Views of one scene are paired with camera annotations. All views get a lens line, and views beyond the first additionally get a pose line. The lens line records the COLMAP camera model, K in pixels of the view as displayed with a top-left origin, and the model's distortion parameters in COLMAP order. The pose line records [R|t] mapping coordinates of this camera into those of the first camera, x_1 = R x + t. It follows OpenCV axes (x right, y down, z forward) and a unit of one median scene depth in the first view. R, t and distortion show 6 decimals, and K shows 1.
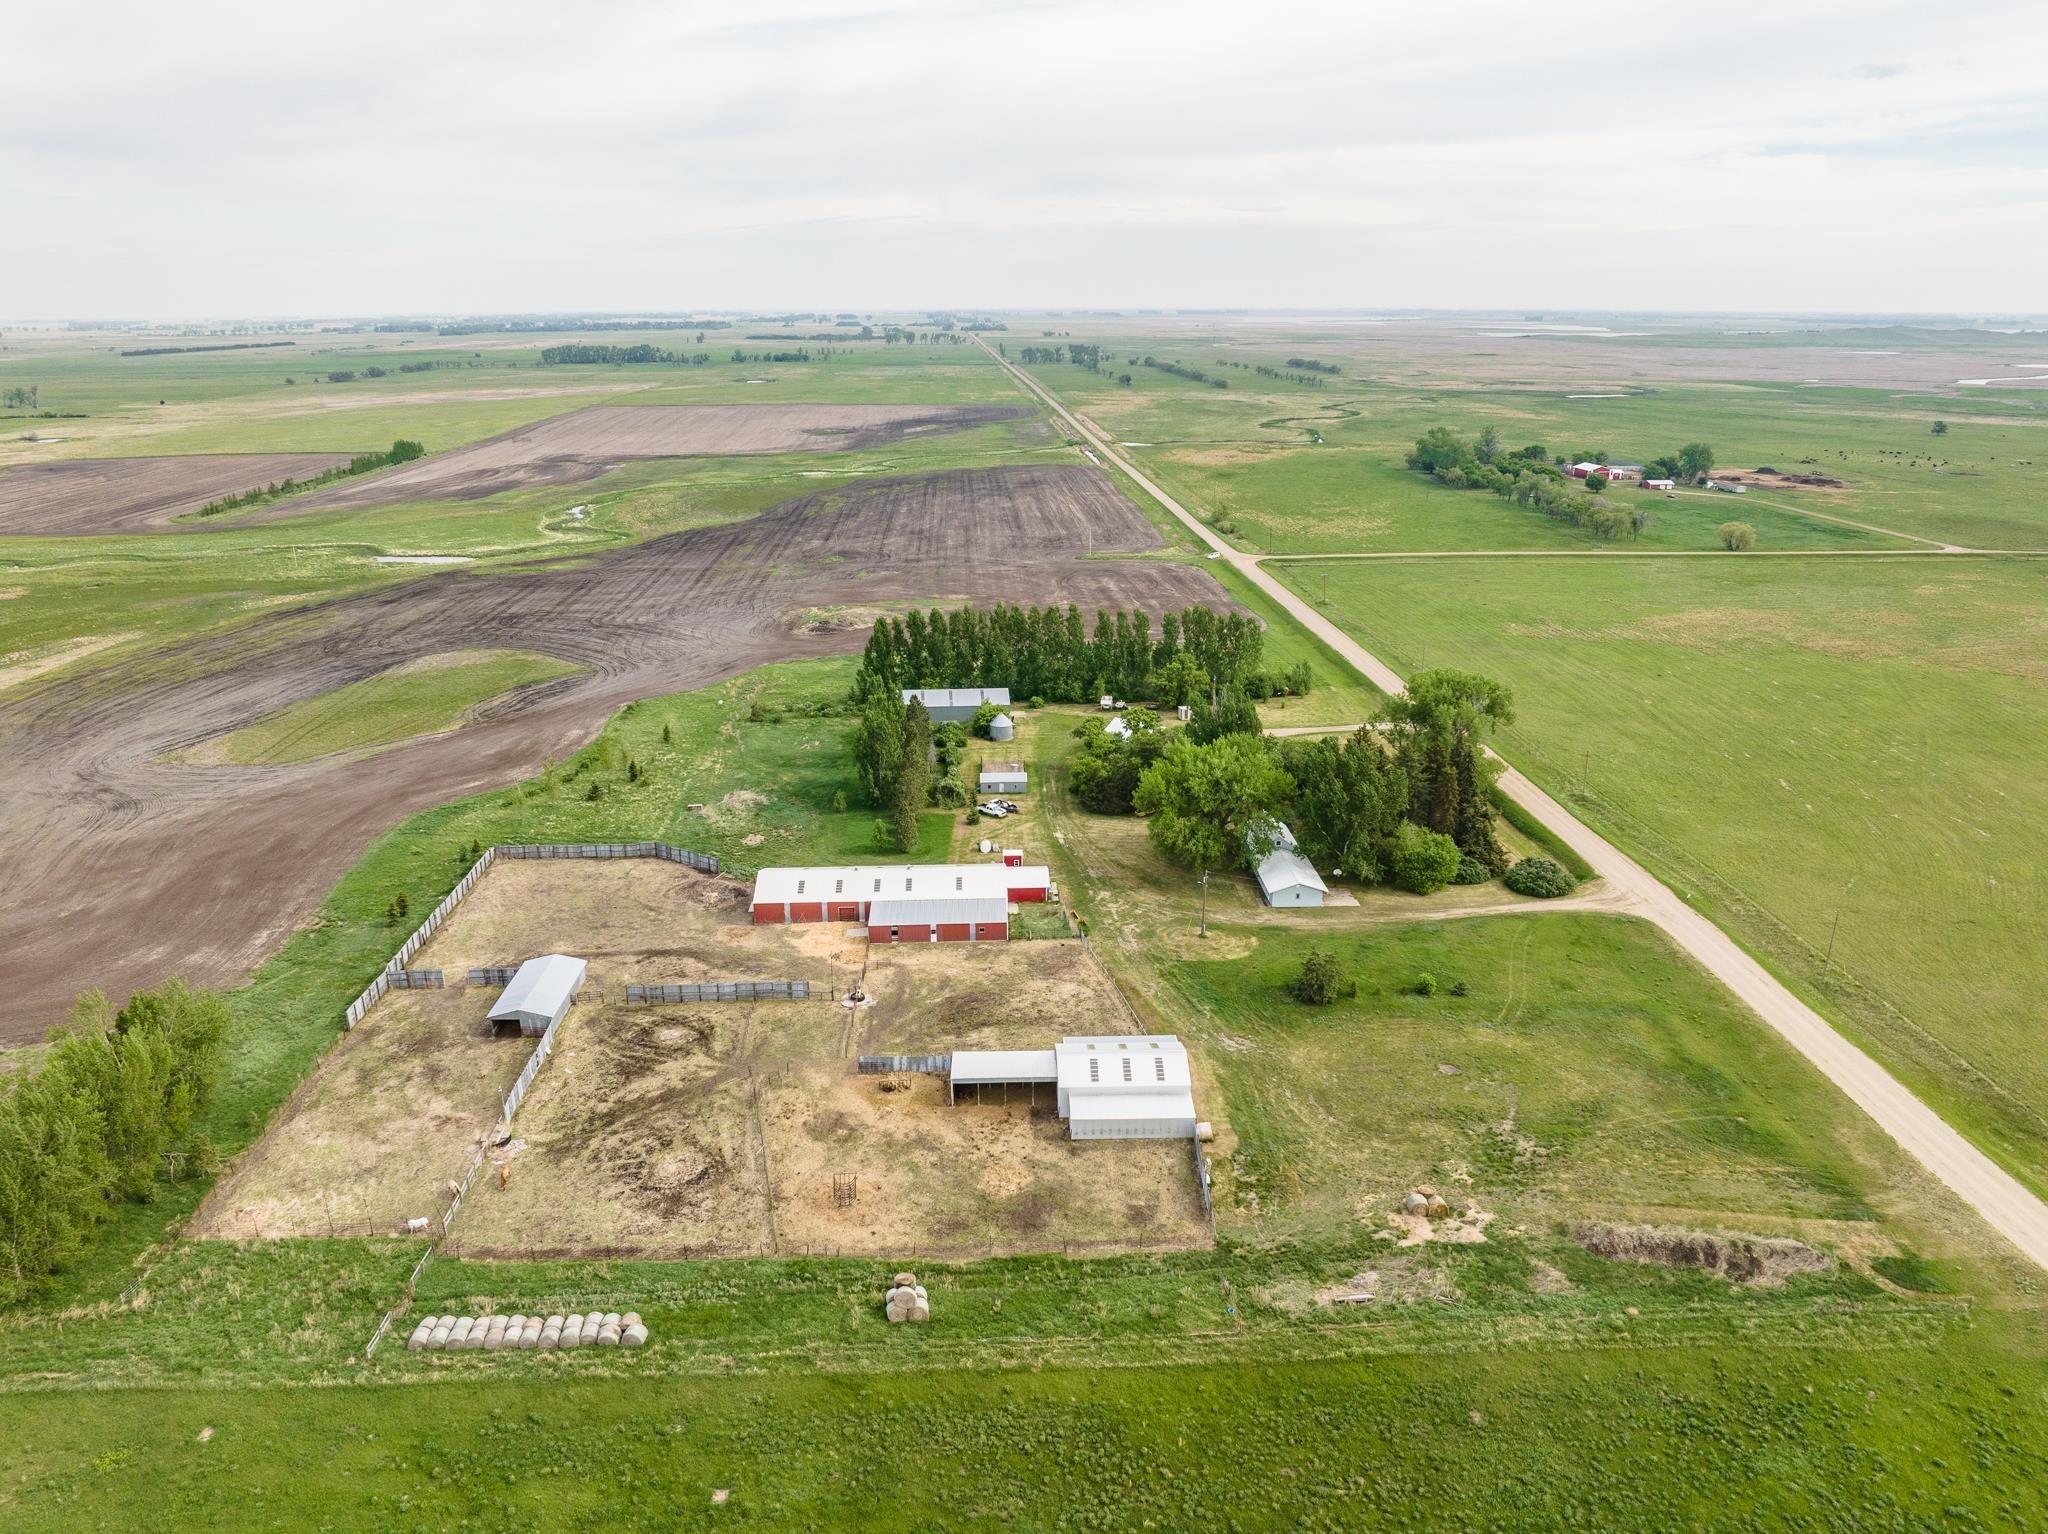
lens RADIAL K [[1439.3, 0, 1026.5], [0, 1439.3, 778.9], [0, 0, 1]] dist [-0.040274, 0.009146]
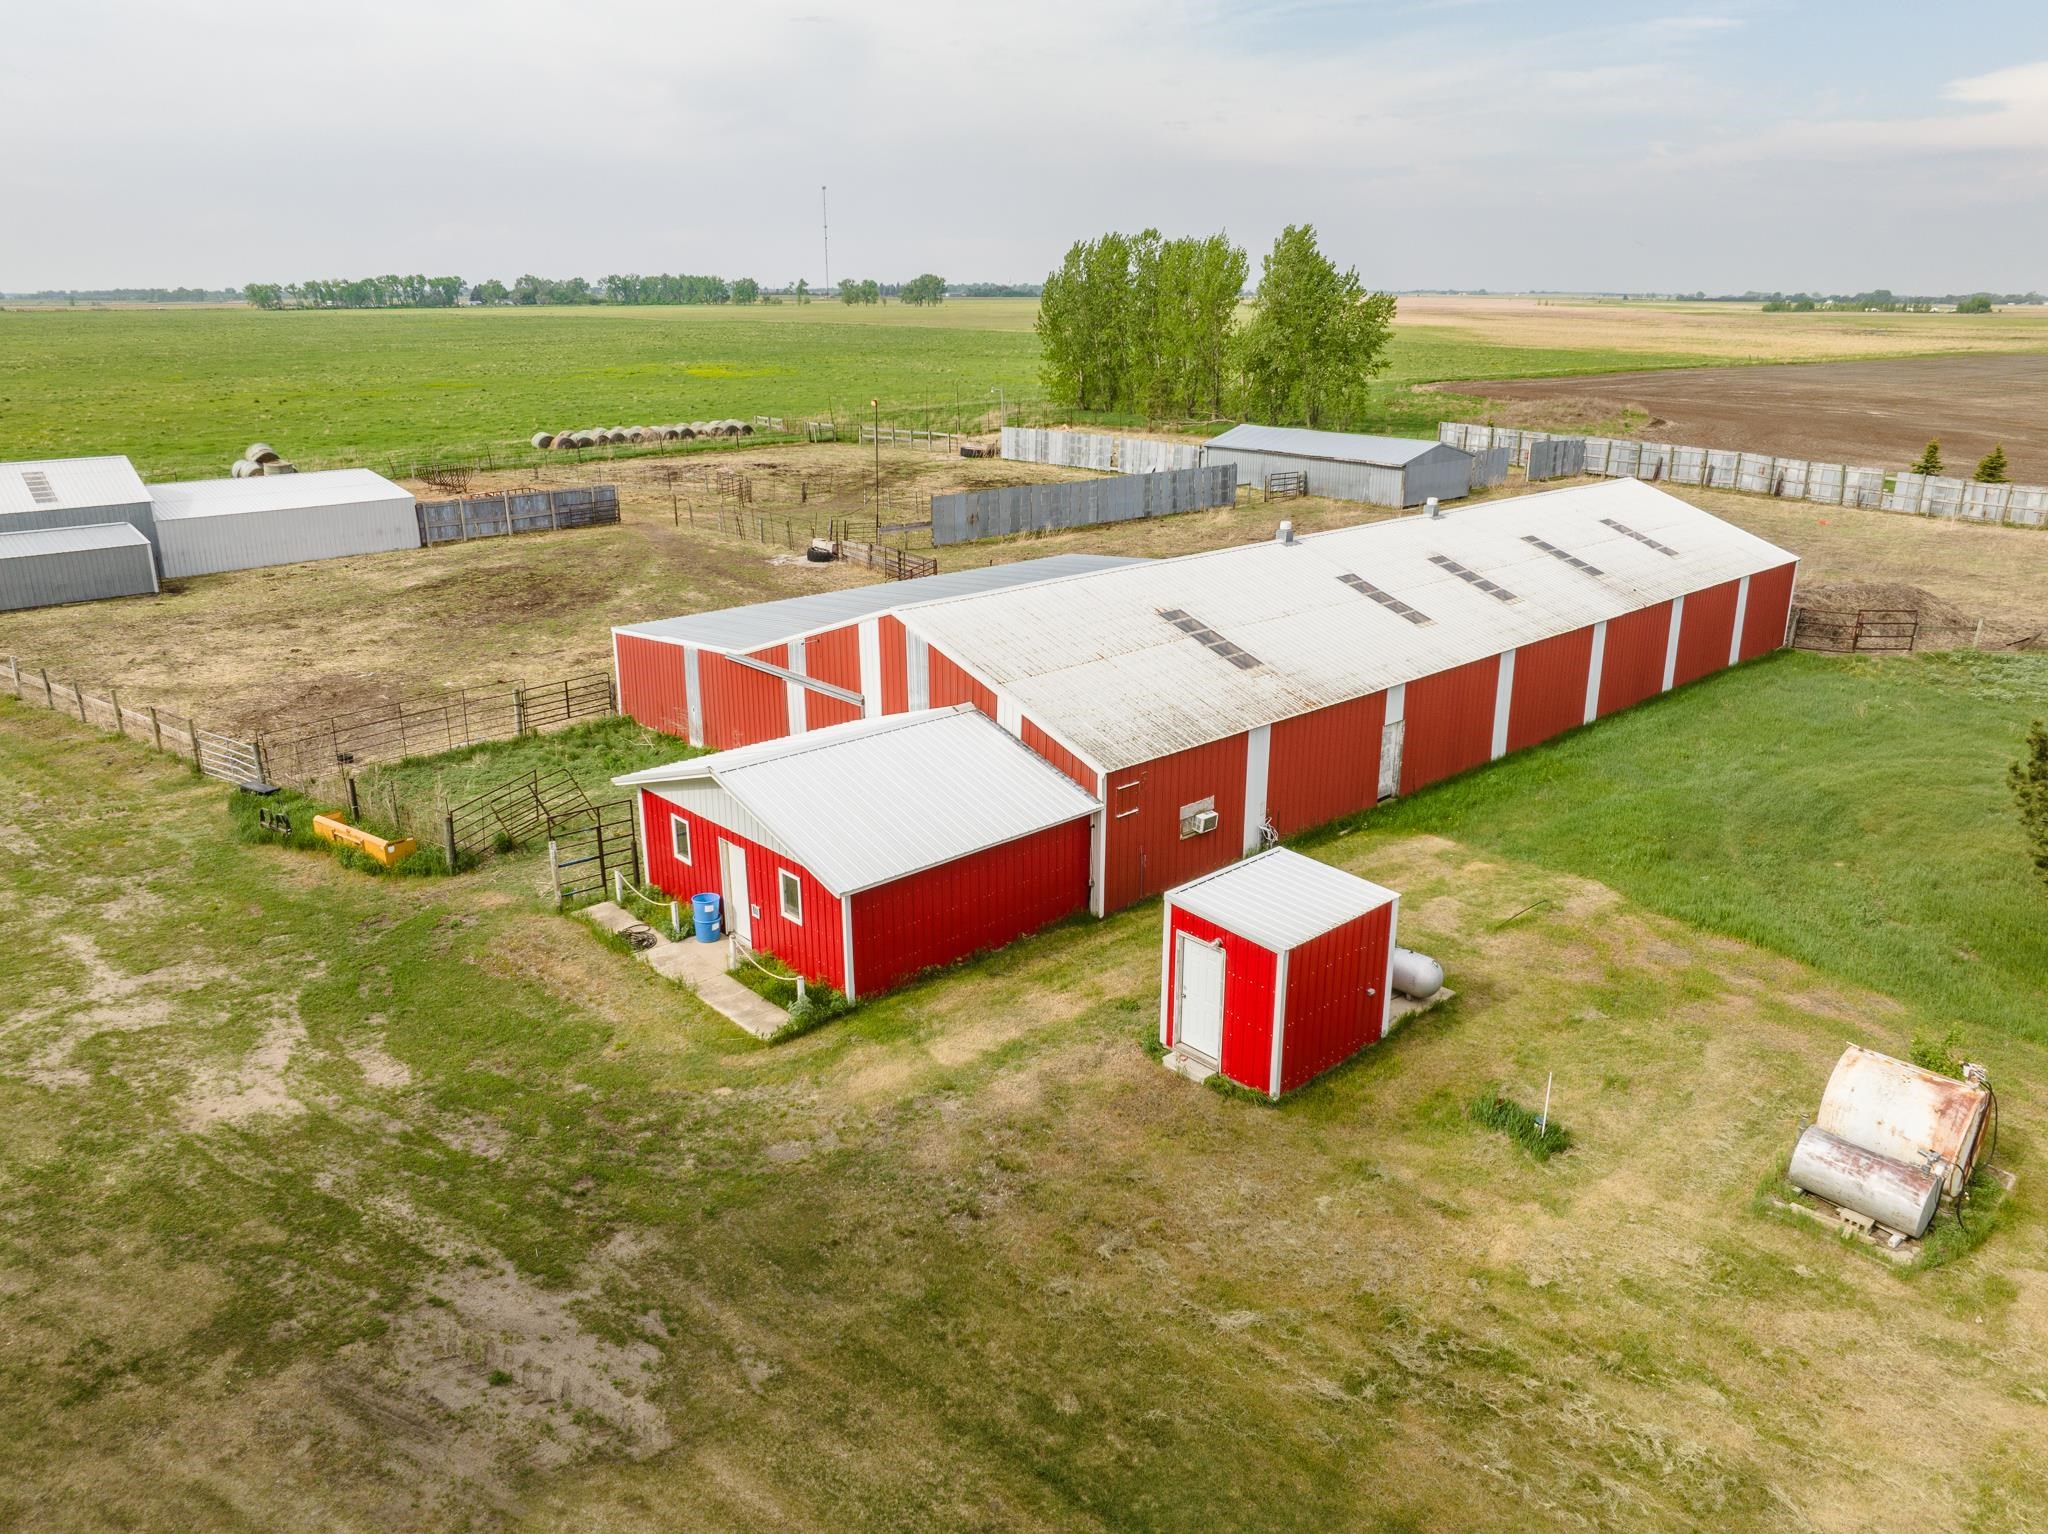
lens RADIAL K [[1439.3, 0, 1025.7], [0, 1439.3, 765.8], [0, 0, 1]] dist [-0.040274, 0.009146]
pose [[-0.762930, 0.205253, -0.613032, 0.074582], [-0.204542, 0.822908, 0.530080, -0.009580], [0.613270, 0.529805, -0.585839, 1.158798]]
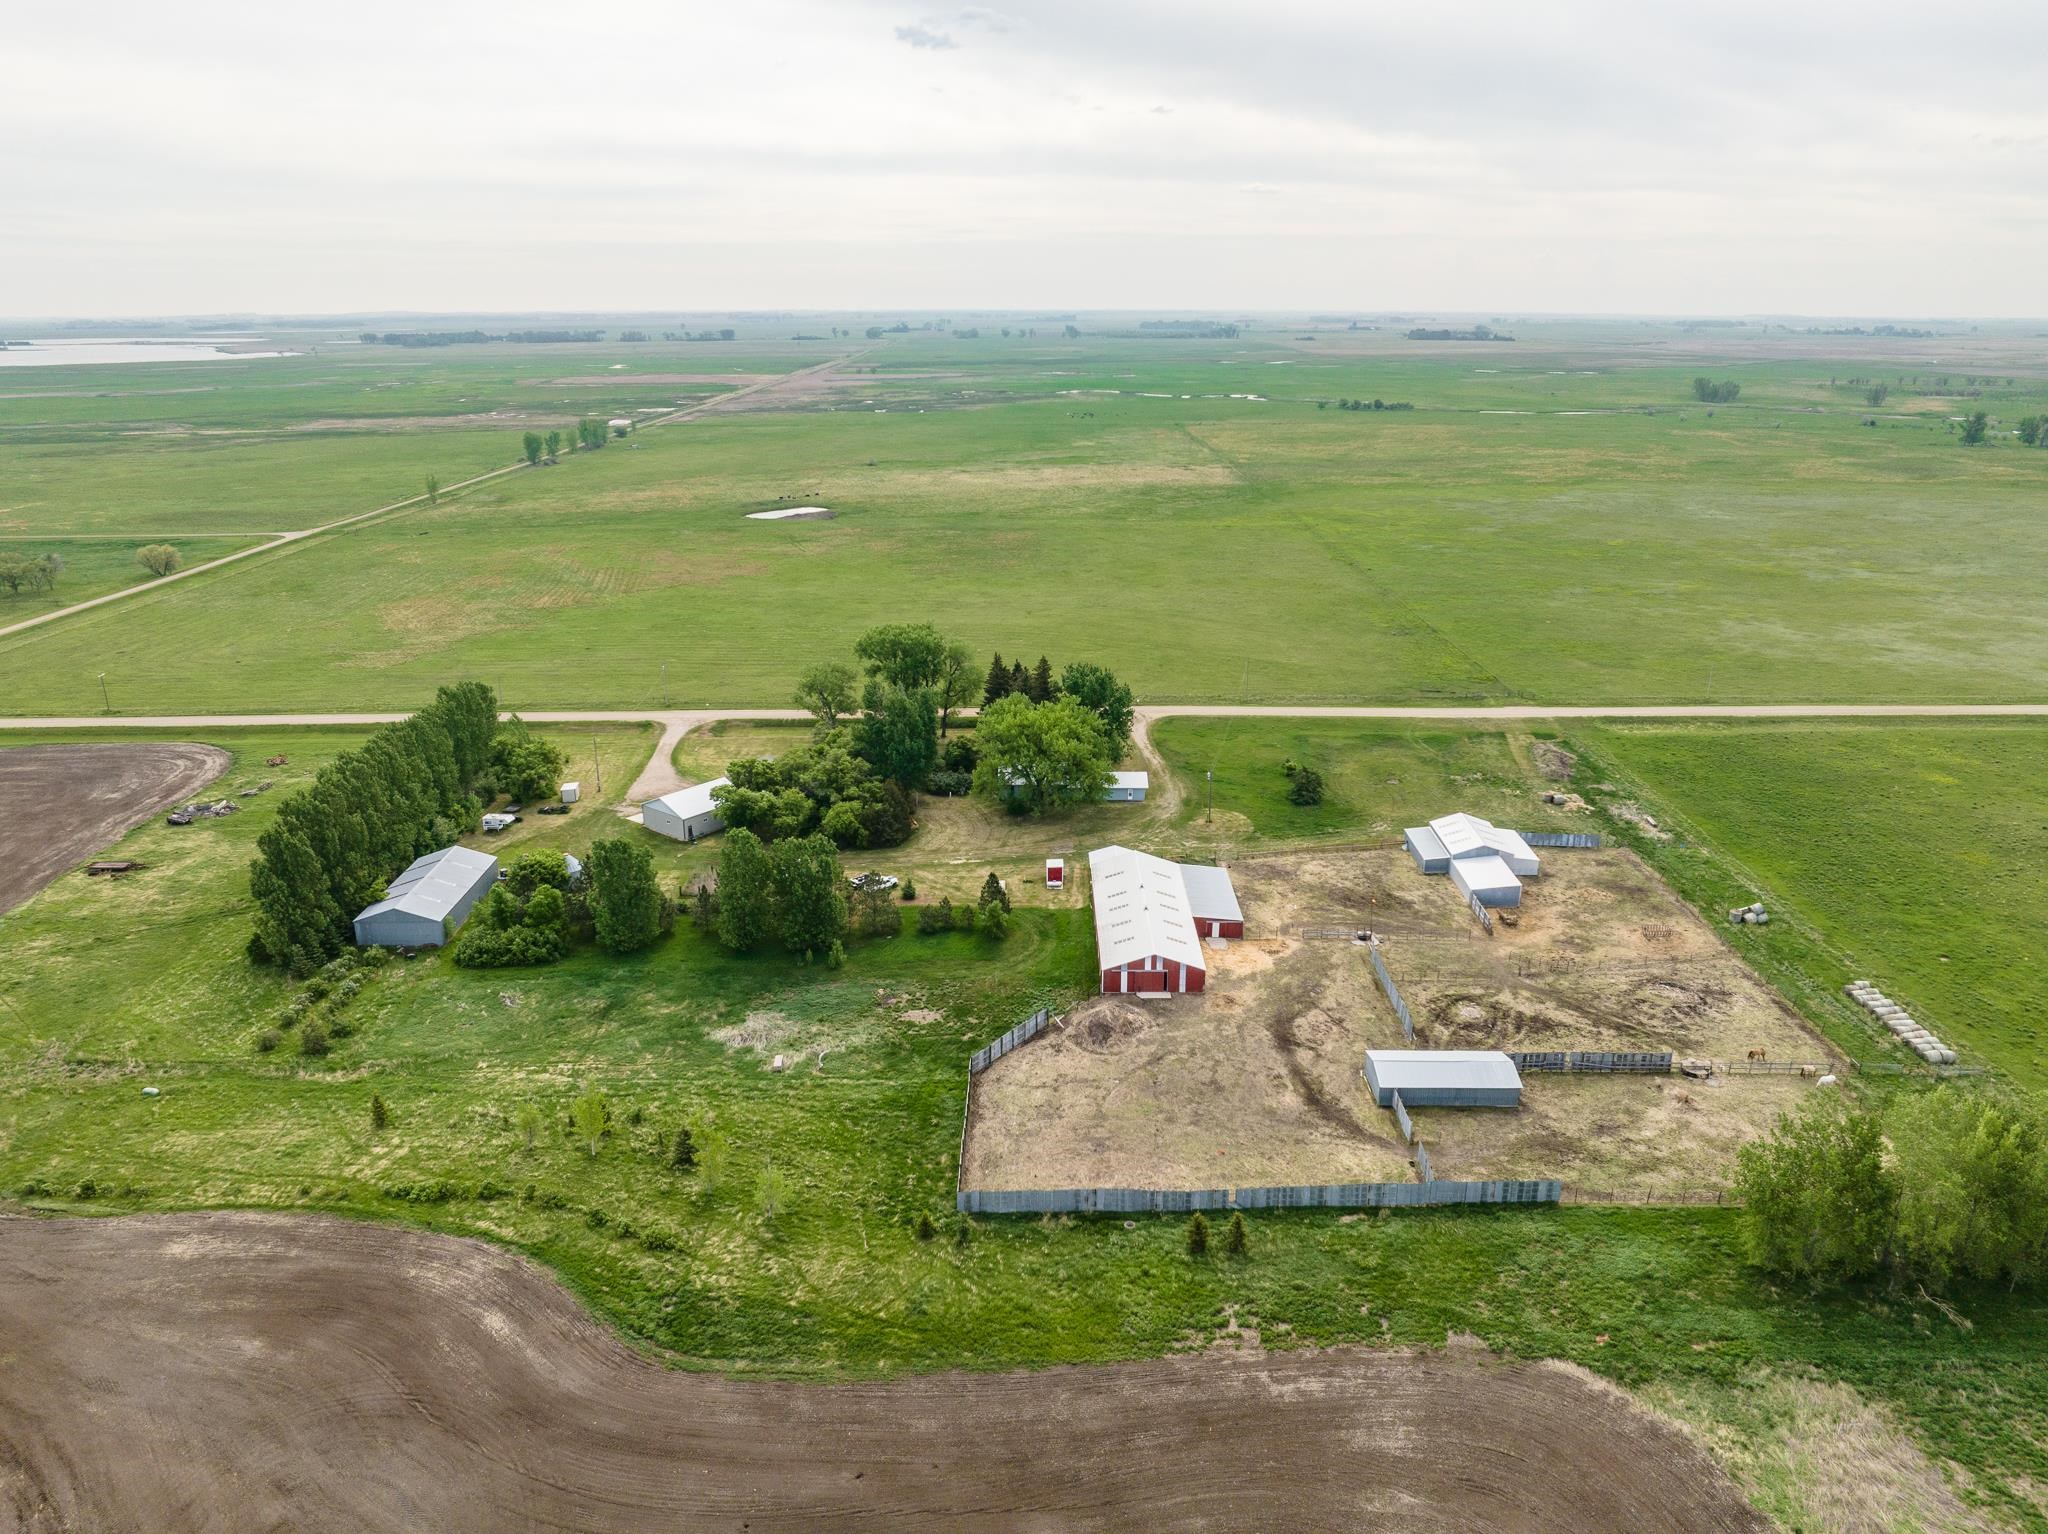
lens RADIAL K [[1439.3, 0, 1030.7], [0, 1439.3, 752.2], [0, 0, 1]] dist [-0.040274, 0.009146]
pose [[0.046149, -0.296355, 0.953962, -1.028484], [0.314885, 0.910609, 0.267654, -0.318265], [-0.948007, 0.288036, 0.135341, 0.954348]]
